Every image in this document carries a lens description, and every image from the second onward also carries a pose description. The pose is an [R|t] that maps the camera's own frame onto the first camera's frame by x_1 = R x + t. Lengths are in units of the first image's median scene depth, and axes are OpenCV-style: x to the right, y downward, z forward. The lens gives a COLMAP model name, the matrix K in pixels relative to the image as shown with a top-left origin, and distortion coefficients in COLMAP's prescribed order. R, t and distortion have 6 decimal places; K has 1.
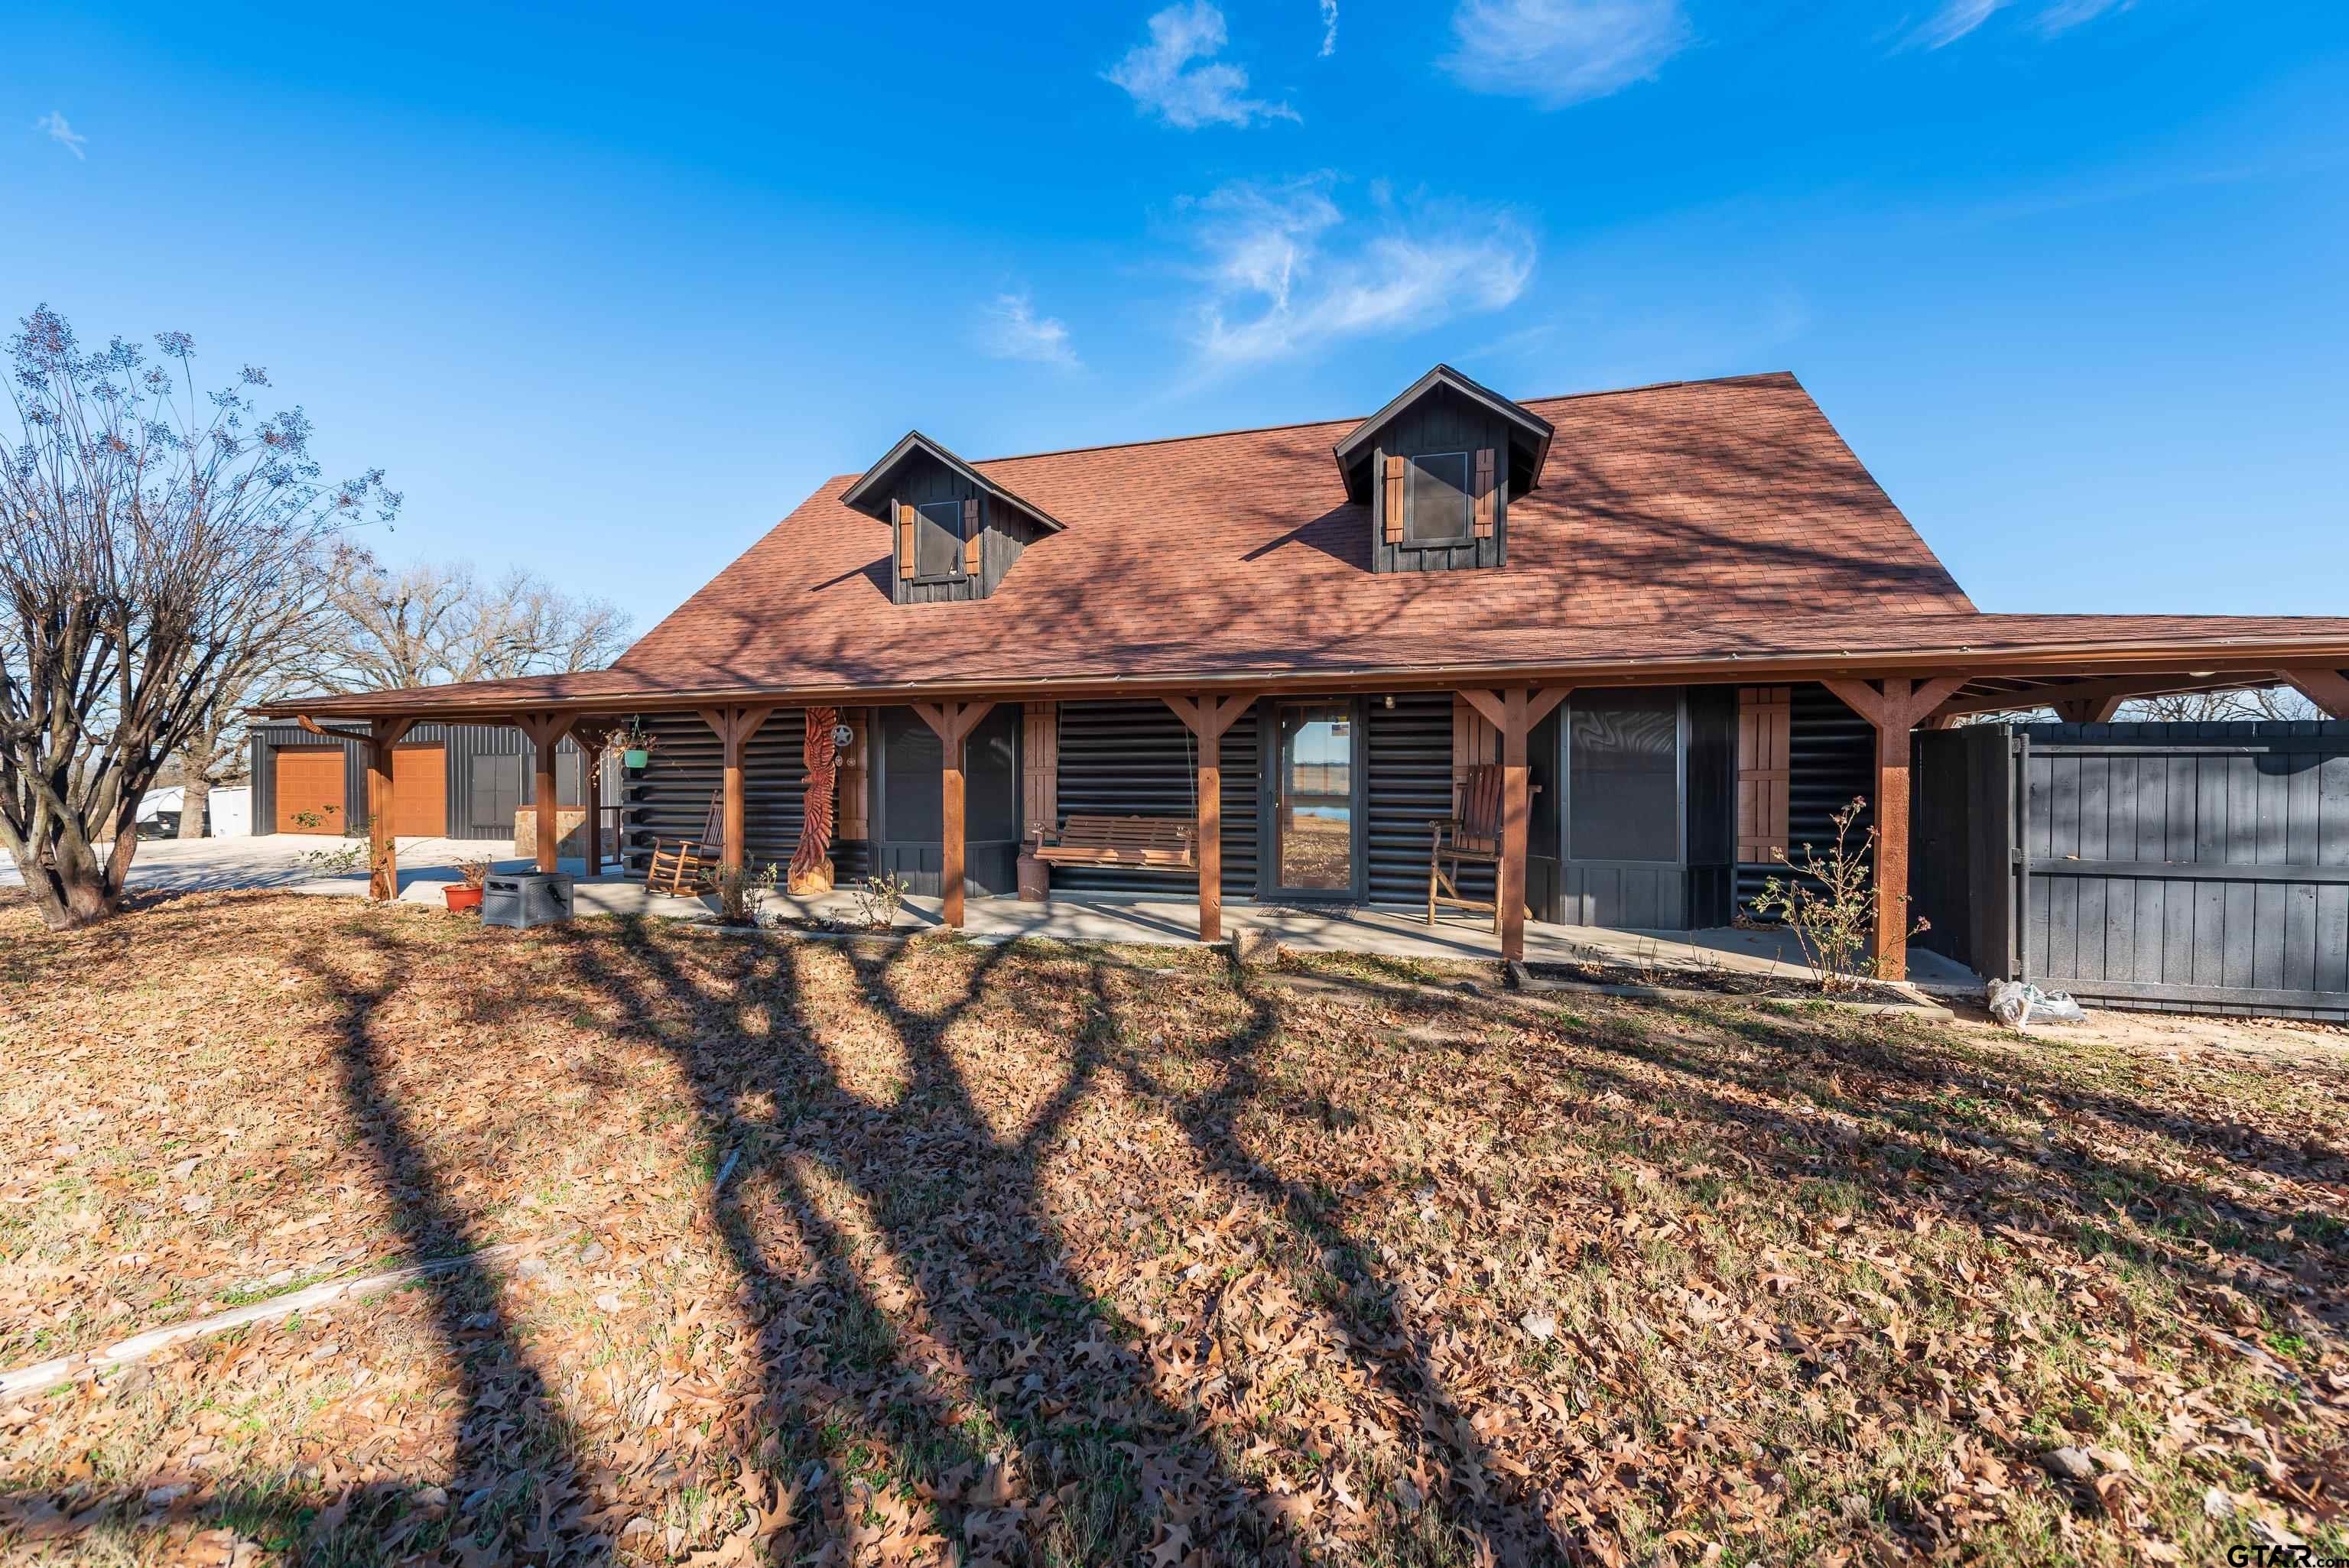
lens RADIAL K [[950.7, 0, 1174.5], [0, 950.7, 784.0], [0, 0, 1]] dist [-0.002979, -0.000051]
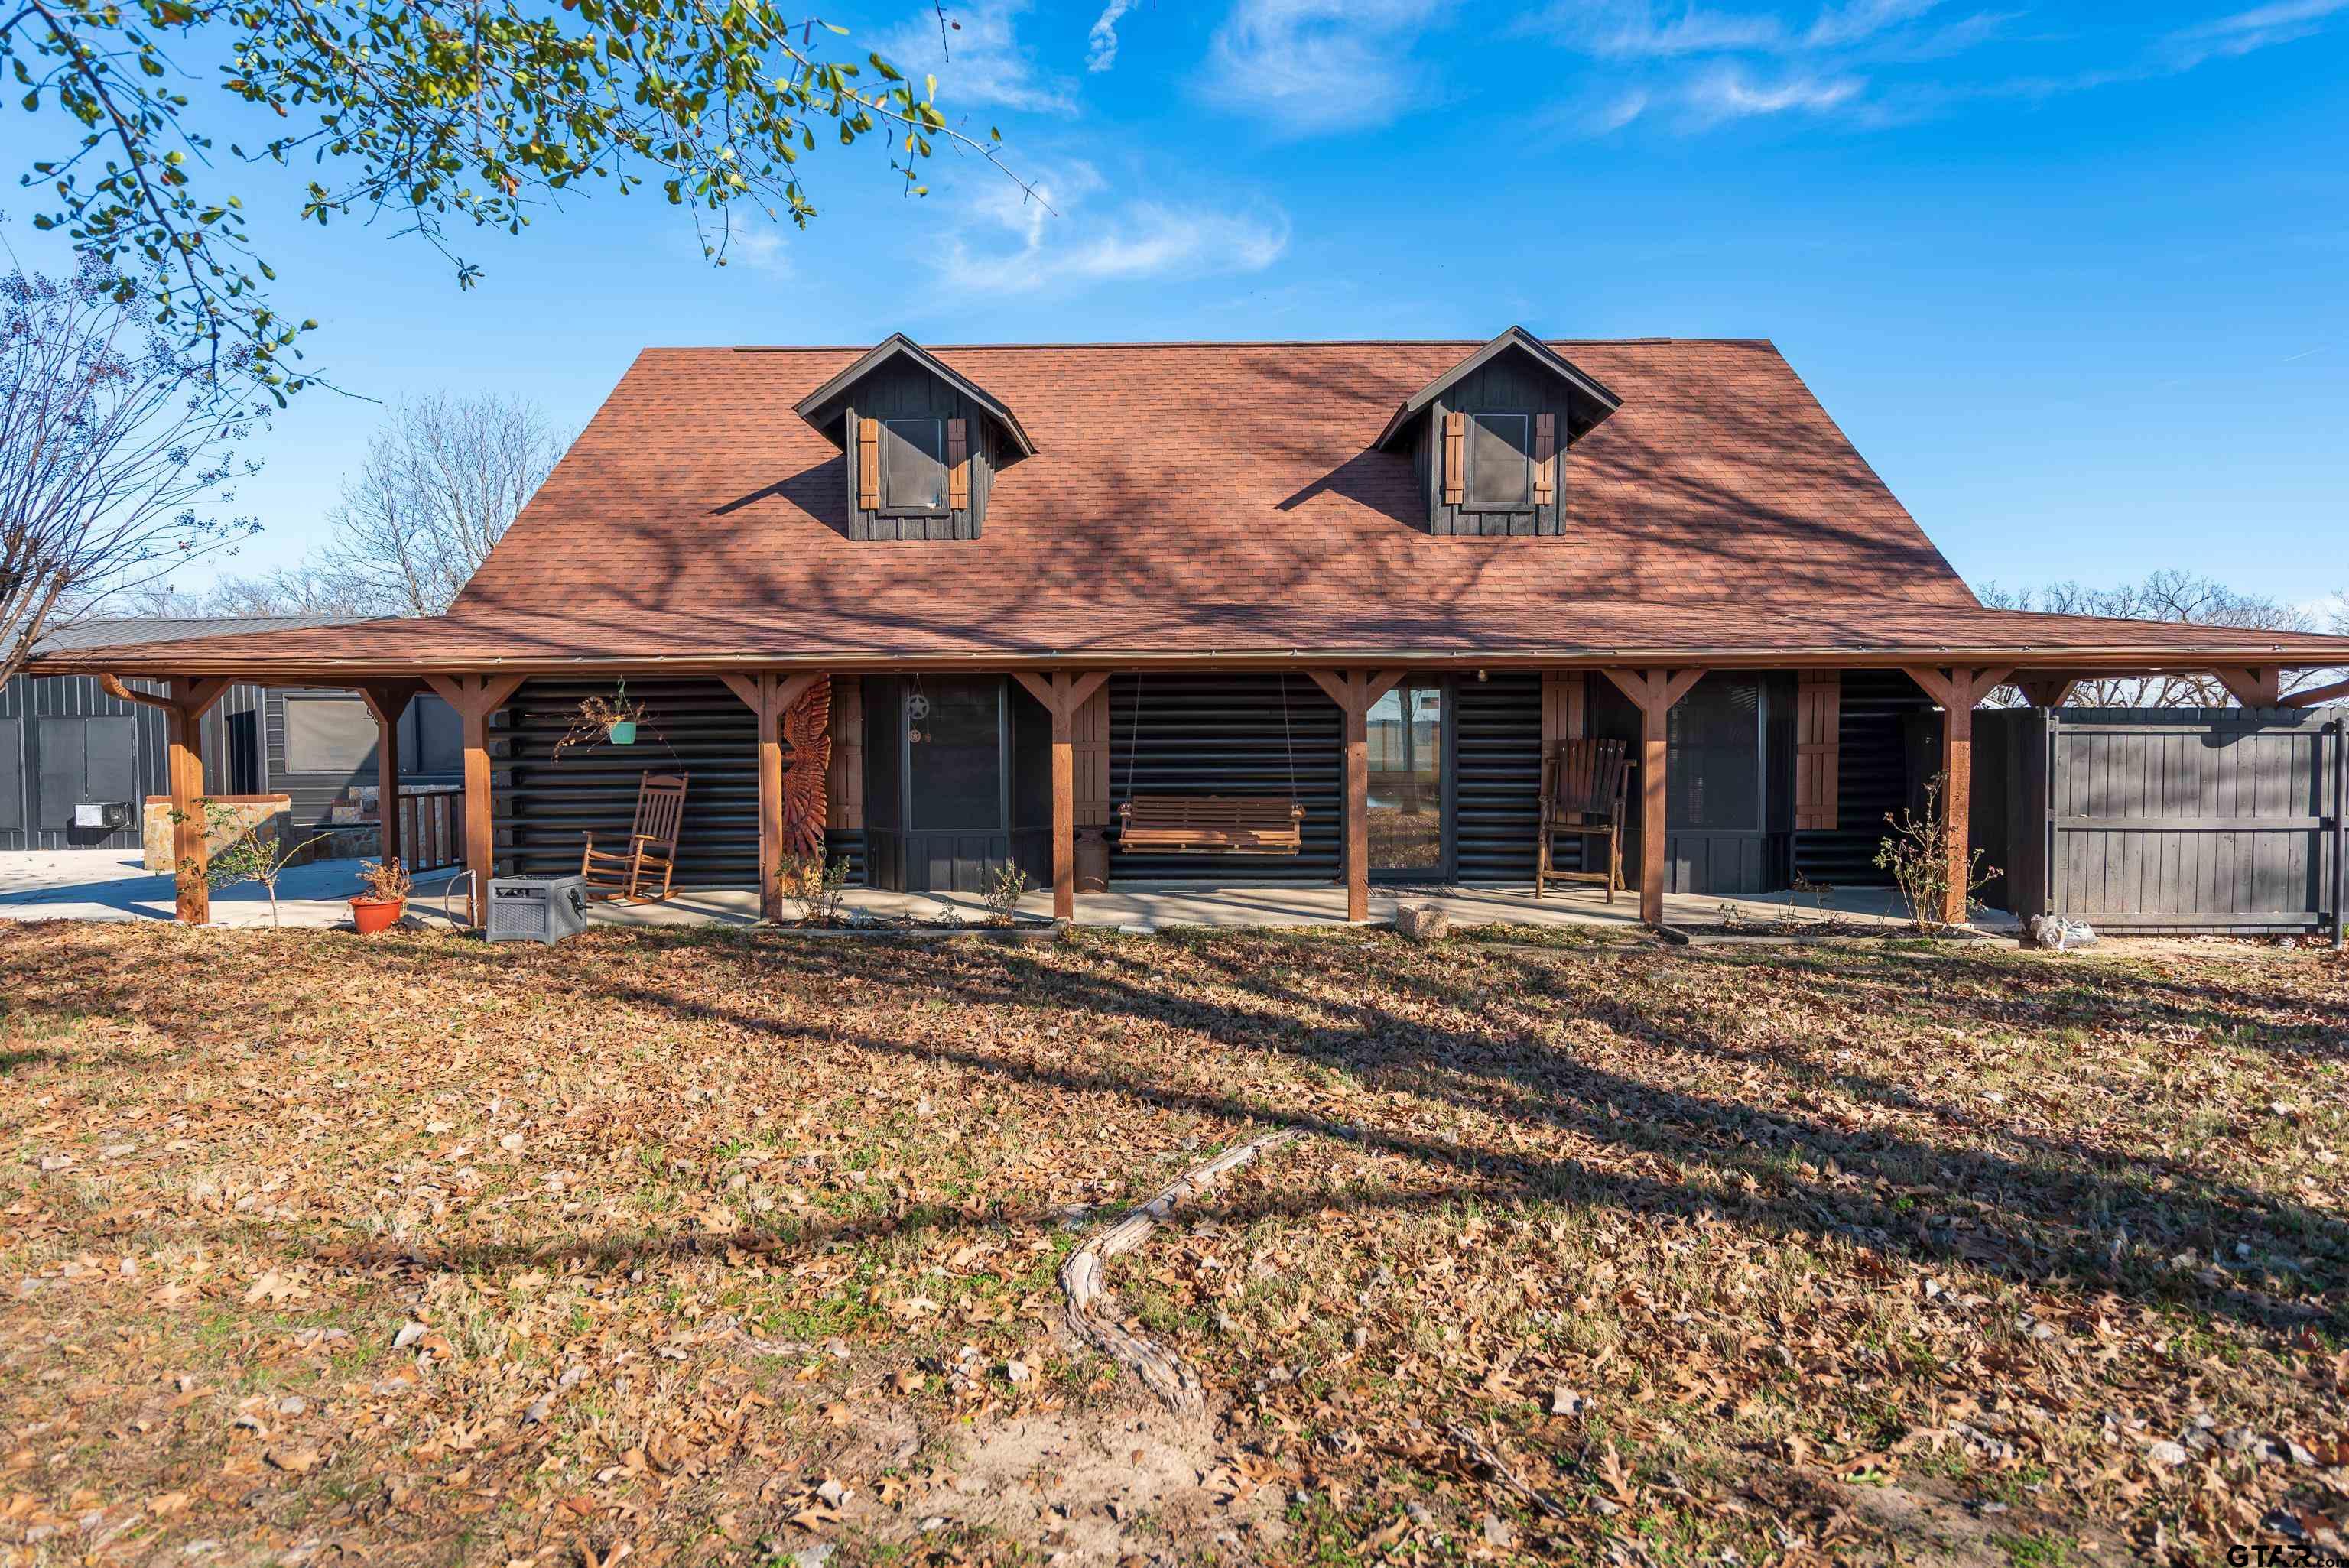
lens RADIAL K [[1338.0, 0, 1174.5], [0, 1338.0, 784.0], [0, 0, 1]] dist [0.003835, 0.000549]
pose [[0.959413, -0.013407, 0.281687, -0.439687], [0.006554, 0.999659, 0.025258, -0.010048], [-0.281930, -0.022387, 0.959174, -0.222268]]
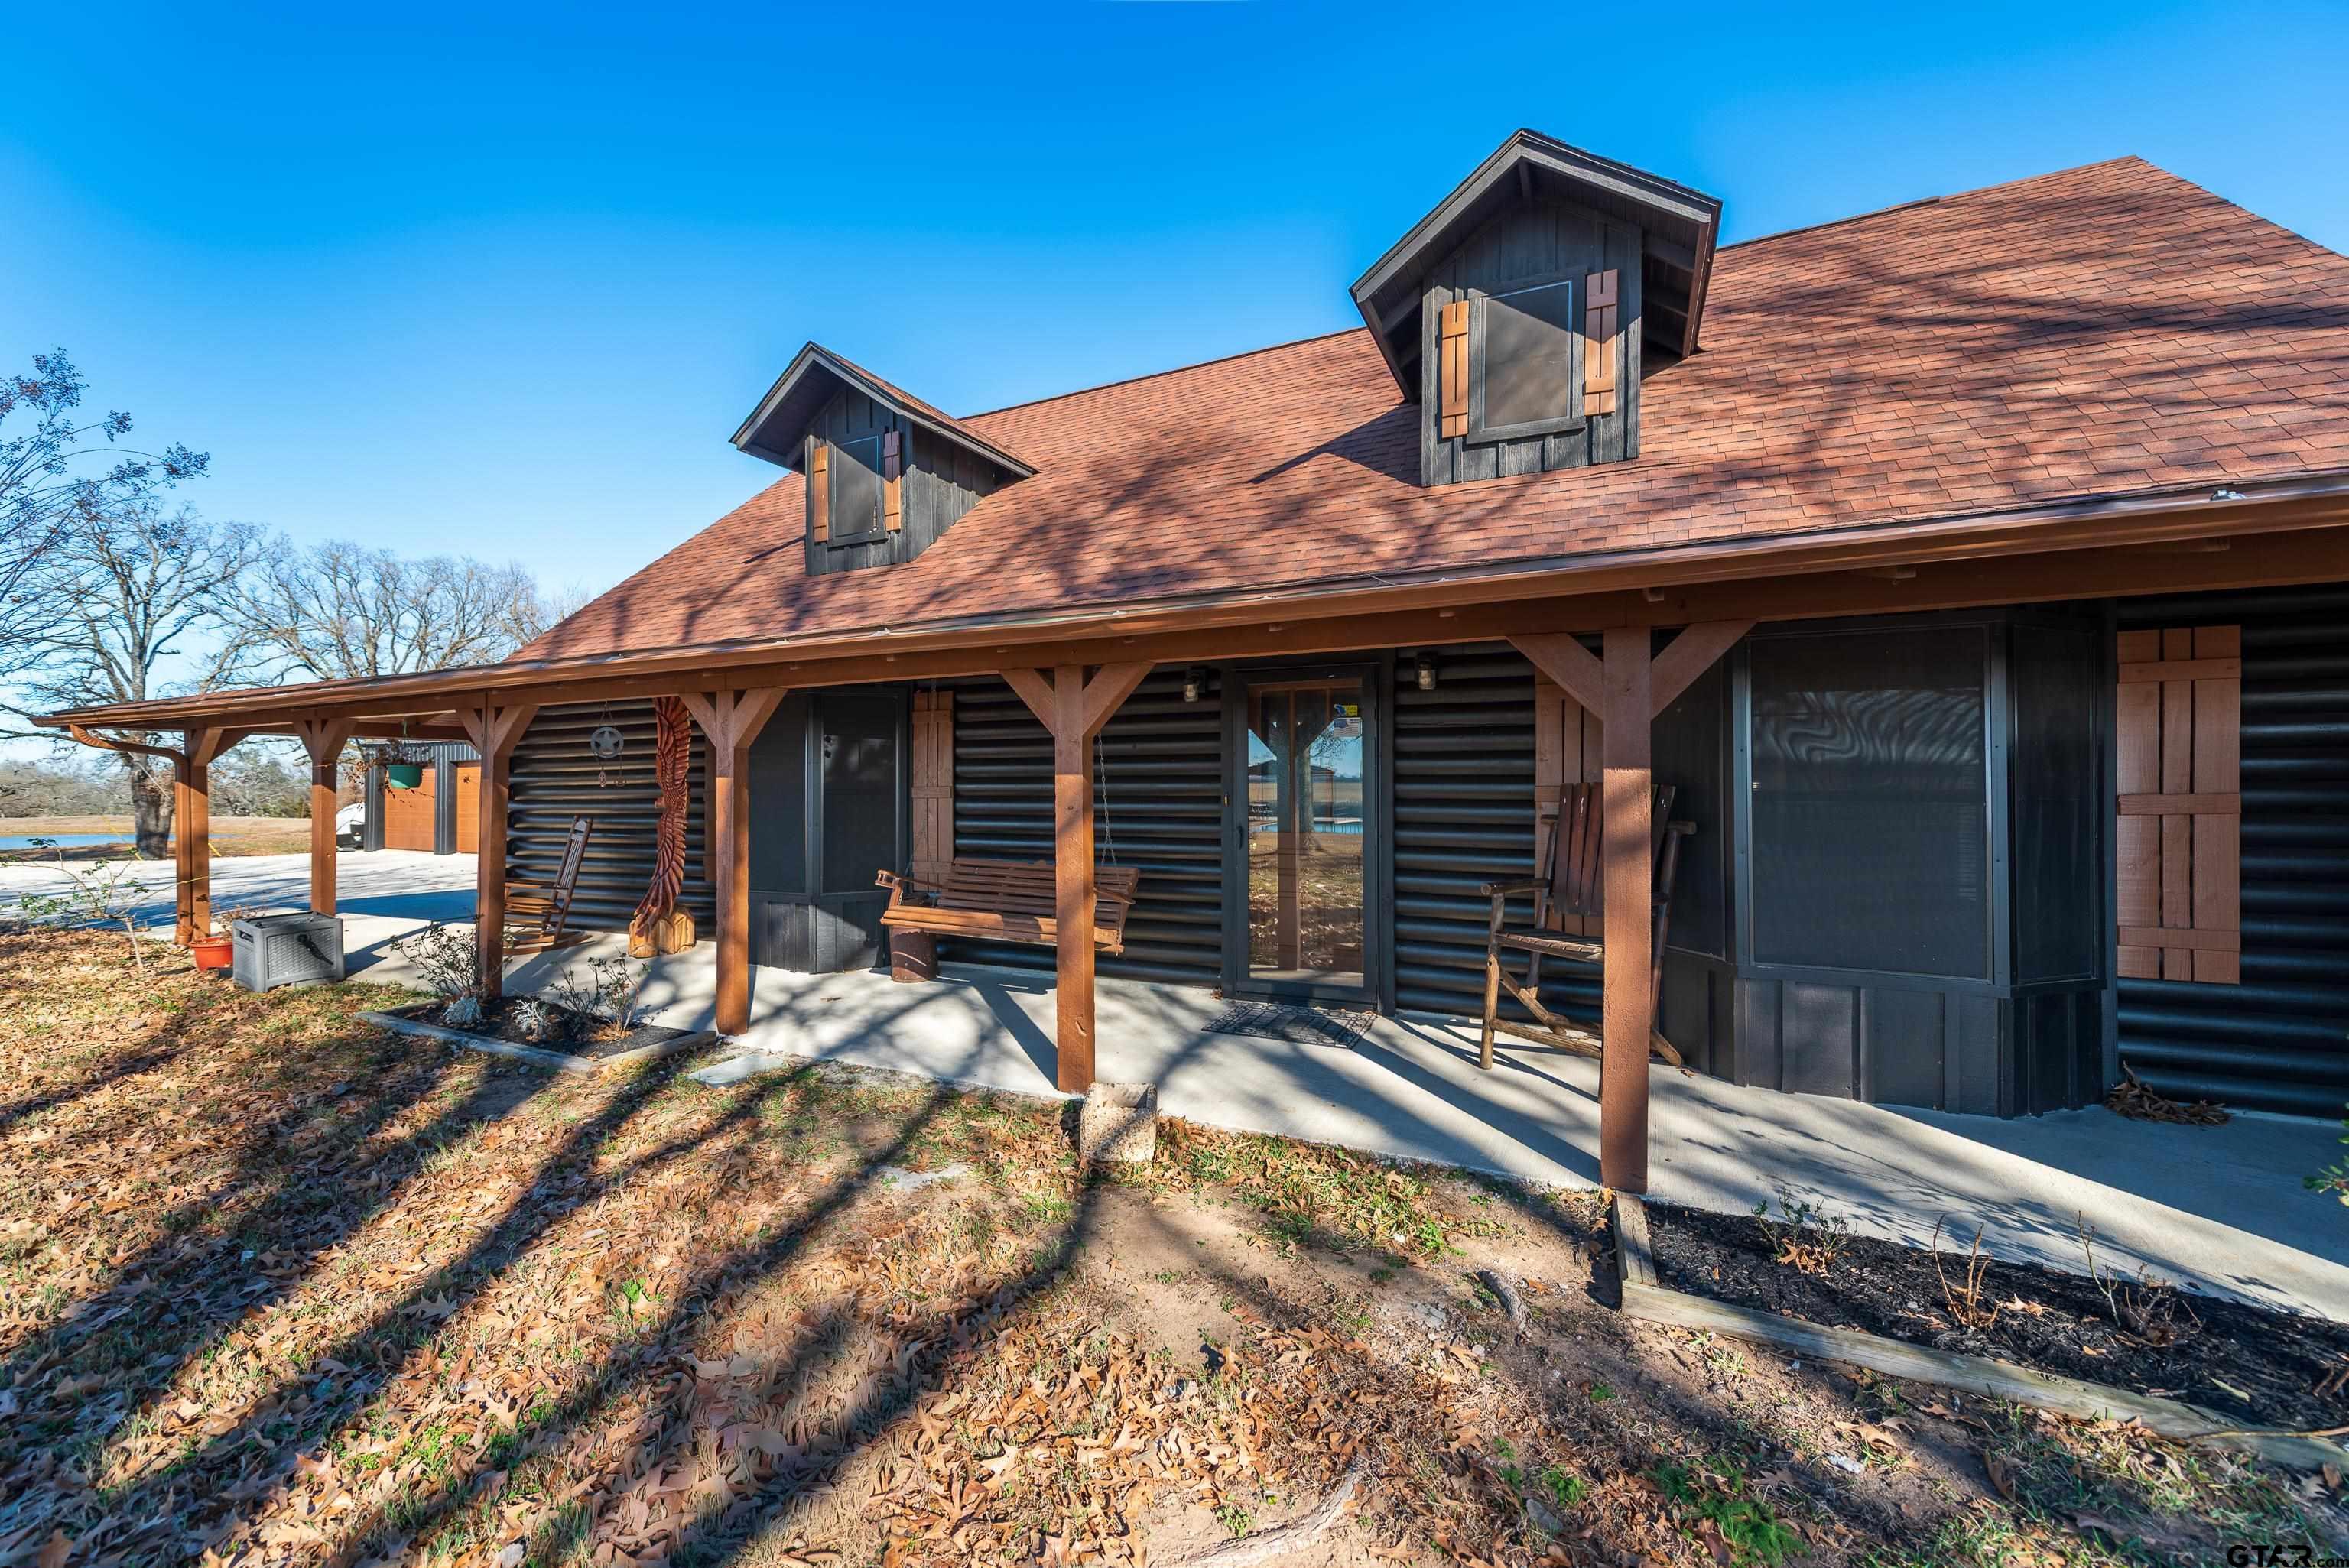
lens RADIAL K [[934.7, 0, 1173.7], [0, 934.7, 790.6], [0, 0, 1]] dist [0.002507, 0.000069]
pose [[0.986820, -0.000001, -0.161819, 0.154579], [-0.001442, 0.999960, -0.008803, -0.009486], [0.161812, 0.008921, 0.986781, 0.366947]]
